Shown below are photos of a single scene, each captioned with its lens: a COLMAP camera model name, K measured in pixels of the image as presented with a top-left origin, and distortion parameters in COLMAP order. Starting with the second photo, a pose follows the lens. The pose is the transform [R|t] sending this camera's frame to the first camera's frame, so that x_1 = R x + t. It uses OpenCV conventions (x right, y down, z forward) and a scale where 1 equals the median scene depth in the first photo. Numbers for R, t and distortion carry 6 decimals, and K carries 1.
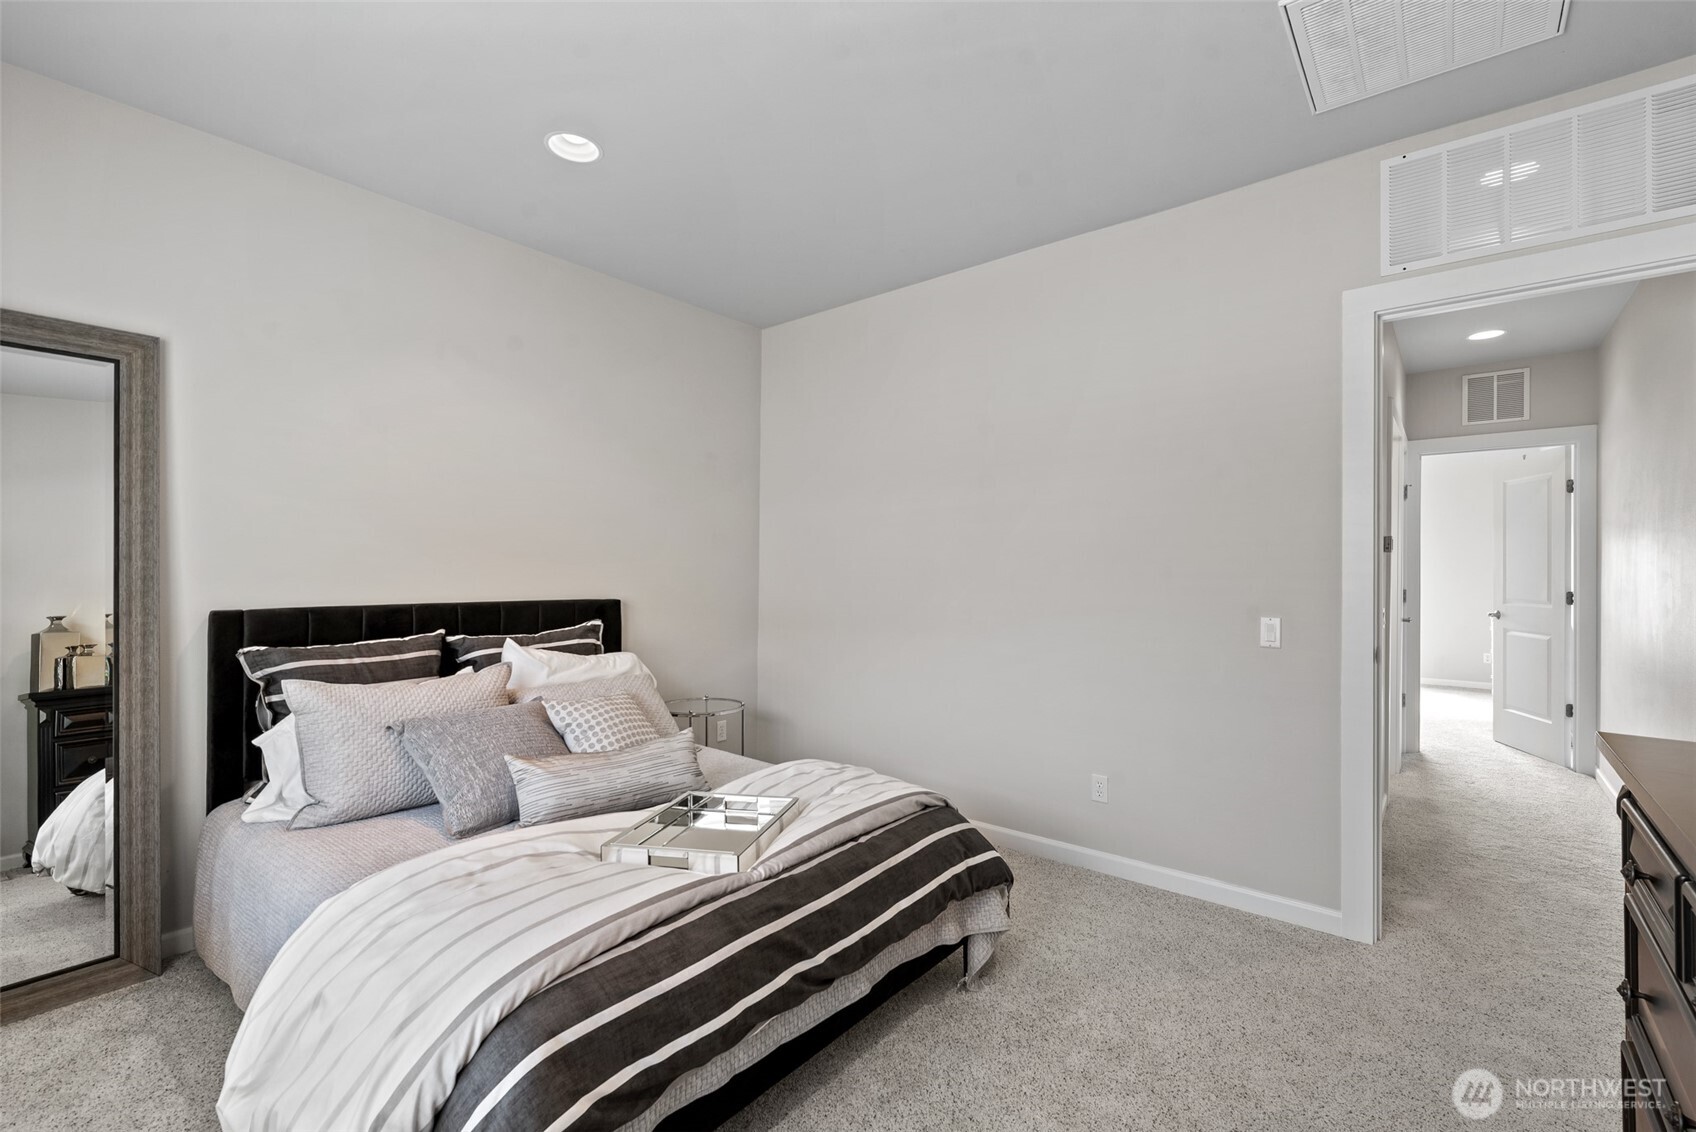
lens RADIAL K [[731.6, 0, 858.7], [0, 731.6, 563.7], [0, 0, 1]] dist [0.001332, -0.000014]
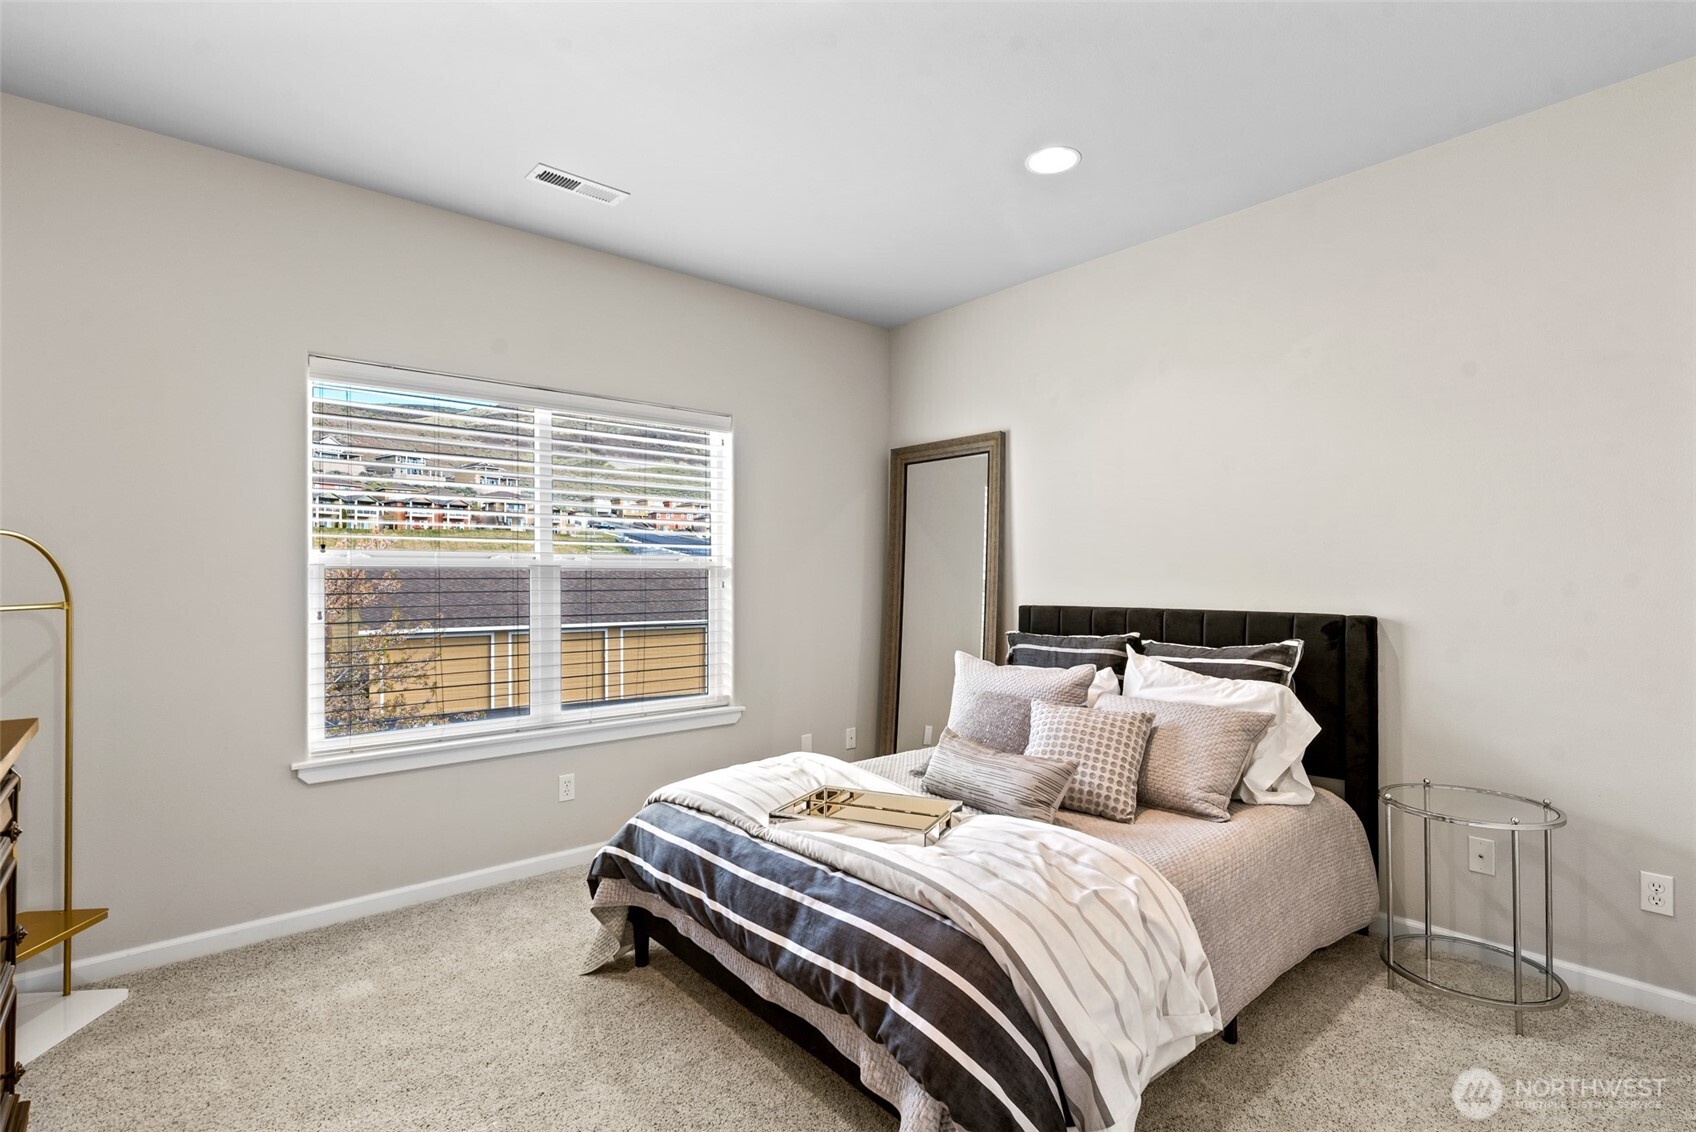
lens RADIAL K [[794.1, 0, 859.5], [0, 794.1, 550.7], [0, 0, 1]] dist [-0.000916, -0.000772]
pose [[-0.142069, -0.028888, -0.989435, 1.017747], [0.006162, 0.999529, -0.030067, 0.003175], [0.989838, -0.010368, -0.141824, 1.199951]]
